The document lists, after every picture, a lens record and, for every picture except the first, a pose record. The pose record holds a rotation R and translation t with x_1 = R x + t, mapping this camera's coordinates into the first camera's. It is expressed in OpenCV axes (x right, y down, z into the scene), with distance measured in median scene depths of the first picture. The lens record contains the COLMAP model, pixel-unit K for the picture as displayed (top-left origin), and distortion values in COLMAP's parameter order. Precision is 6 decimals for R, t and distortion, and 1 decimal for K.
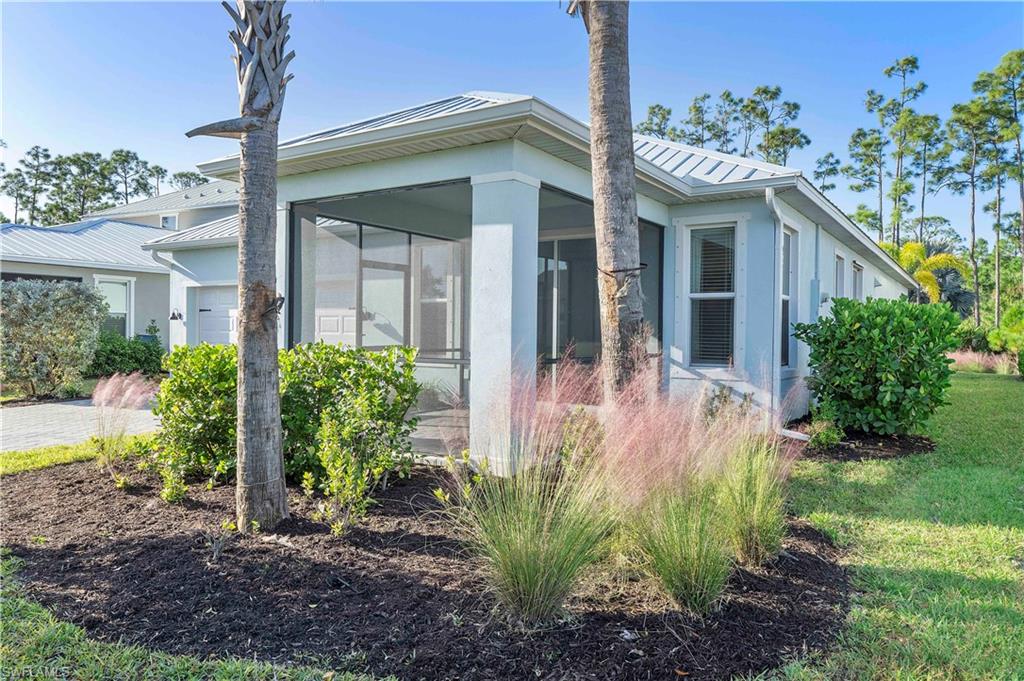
lens RADIAL K [[720.0, 0, 512.0], [0, 720.0, 340.5], [0, 0, 1]] dist [-0.007162, 0.001748]
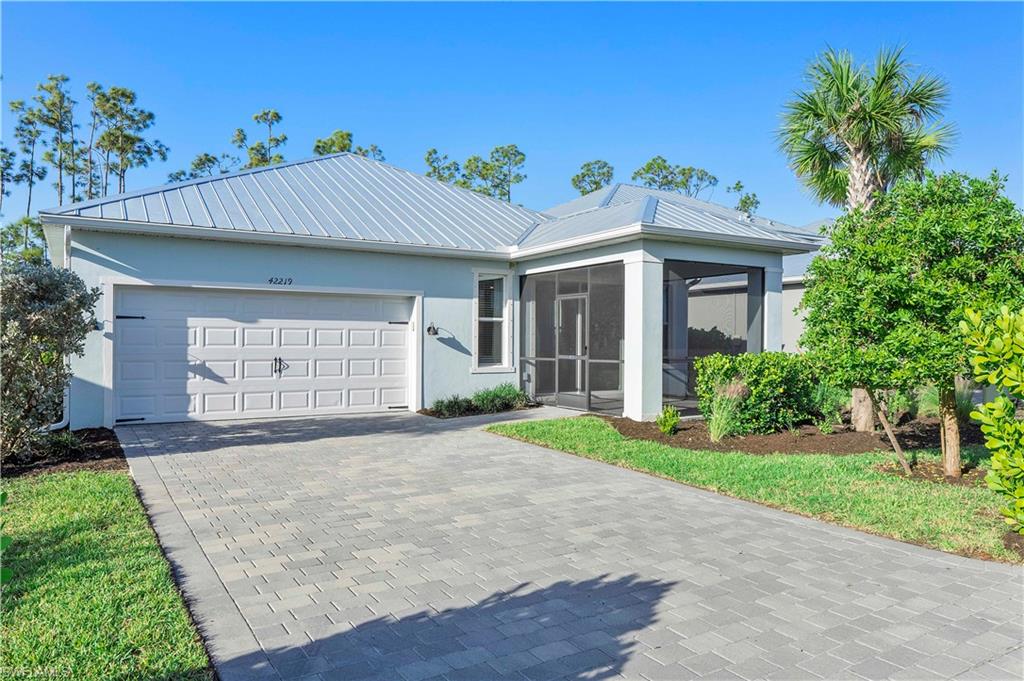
lens RADIAL K [[720.0, 0, 512.0], [0, 720.0, 340.5], [0, 0, 1]] dist [-0.007162, 0.001748]
pose [[0.414777, -0.005131, 0.909909, -0.947364], [0.010435, 0.999945, 0.000882, -0.014868], [-0.909863, 0.009129, 0.414808, 0.342270]]
